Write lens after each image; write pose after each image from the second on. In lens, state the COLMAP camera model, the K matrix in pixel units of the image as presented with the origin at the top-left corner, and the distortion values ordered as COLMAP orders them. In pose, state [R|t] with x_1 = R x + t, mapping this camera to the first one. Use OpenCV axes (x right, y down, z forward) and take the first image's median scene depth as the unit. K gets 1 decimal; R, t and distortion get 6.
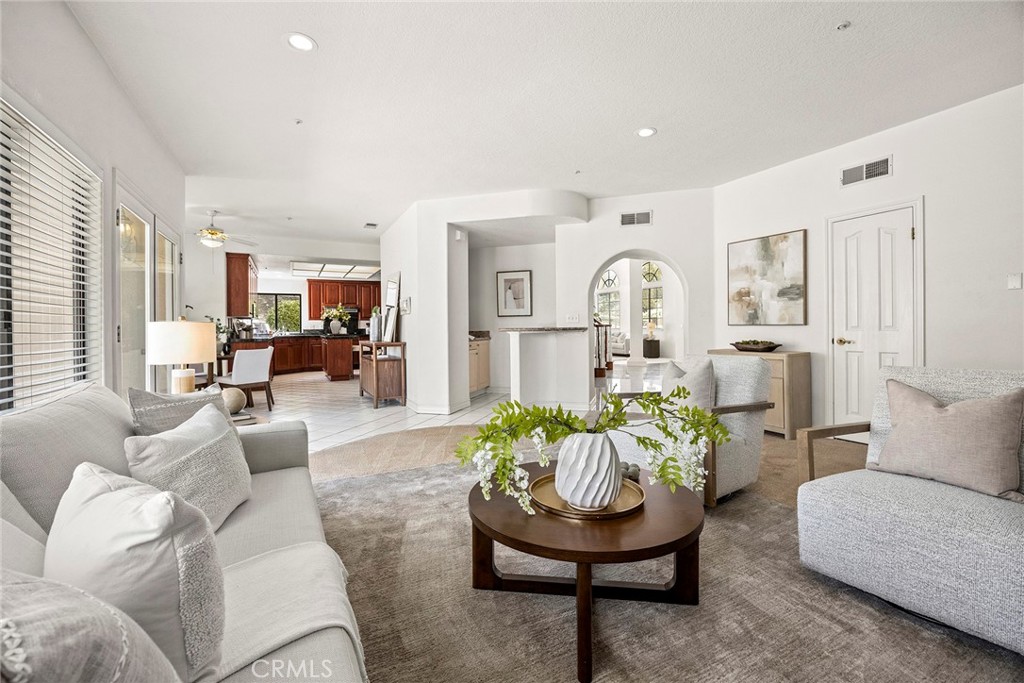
lens RADIAL K [[434.0, 0, 514.9], [0, 434.0, 331.9], [0, 0, 1]] dist [-0.016441, 0.000178]
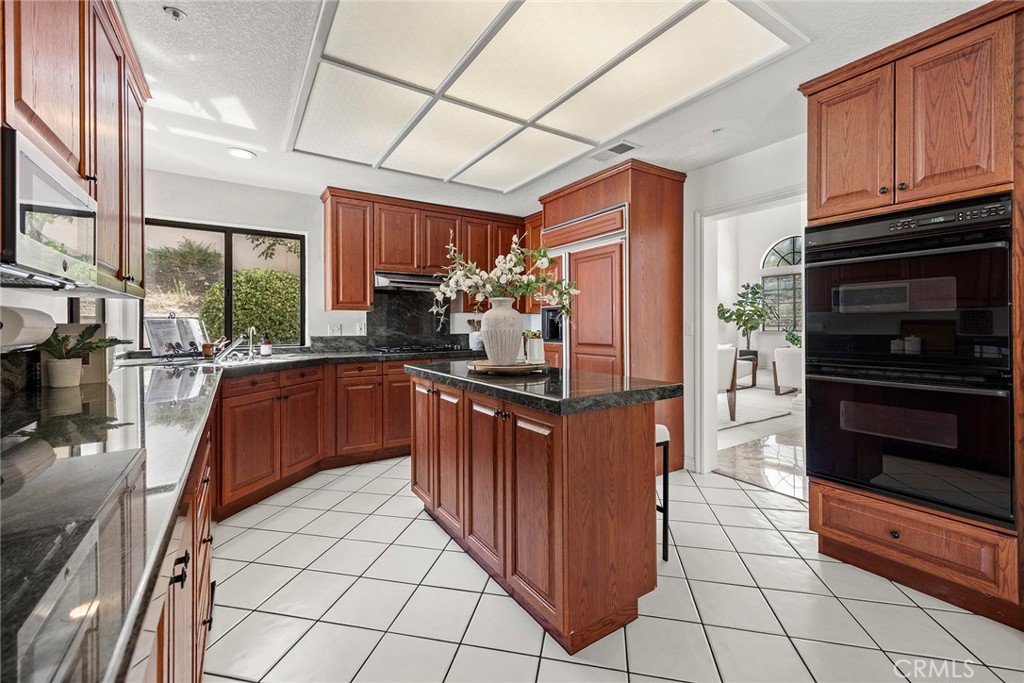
lens RADIAL K [[423.9, 0, 510.1], [0, 423.9, 327.4], [0, 0, 1]] dist [0.018121, -0.000839]
pose [[0.996127, 0.003932, 0.087836, -0.433530], [-0.003390, 0.999974, -0.006318, -0.013932], [-0.087858, 0.005996, 0.996115, 0.776018]]
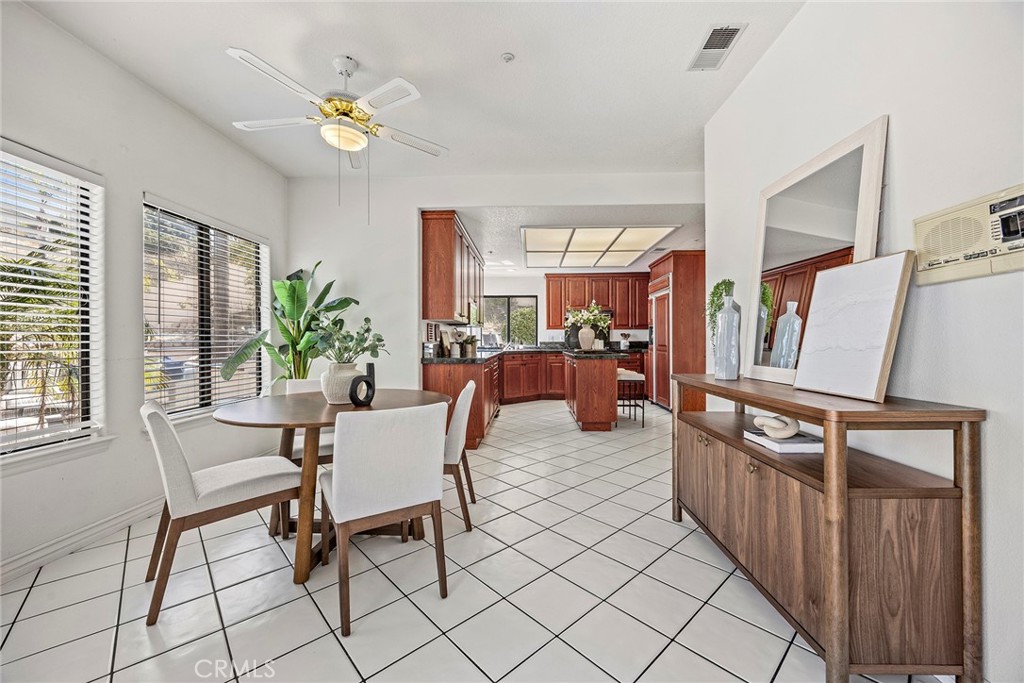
lens RADIAL K [[393.1, 0, 514.6], [0, 393.1, 344.0], [0, 0, 1]] dist [-0.002645, 0.000284]
pose [[0.867982, 0.009291, -0.496509, -0.224465], [-0.009419, 0.999953, 0.002246, -0.003782], [0.496507, 0.002727, 0.868029, 0.459241]]
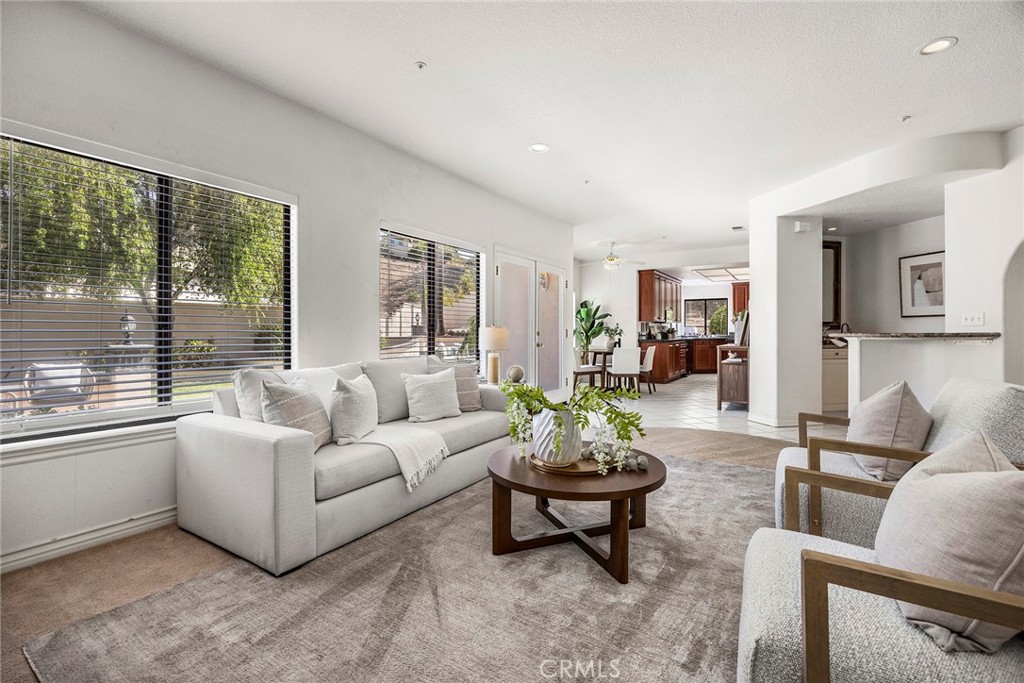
lens RADIAL K [[447.3, 0, 514.7], [0, 447.3, 332.6], [0, 0, 1]] dist [-0.012710, 0.000227]
pose [[0.496681, 0.009017, -0.867886, 0.217574], [-0.012950, 0.999912, 0.002978, -0.001836], [0.867836, 0.009760, 0.496754, 0.031103]]
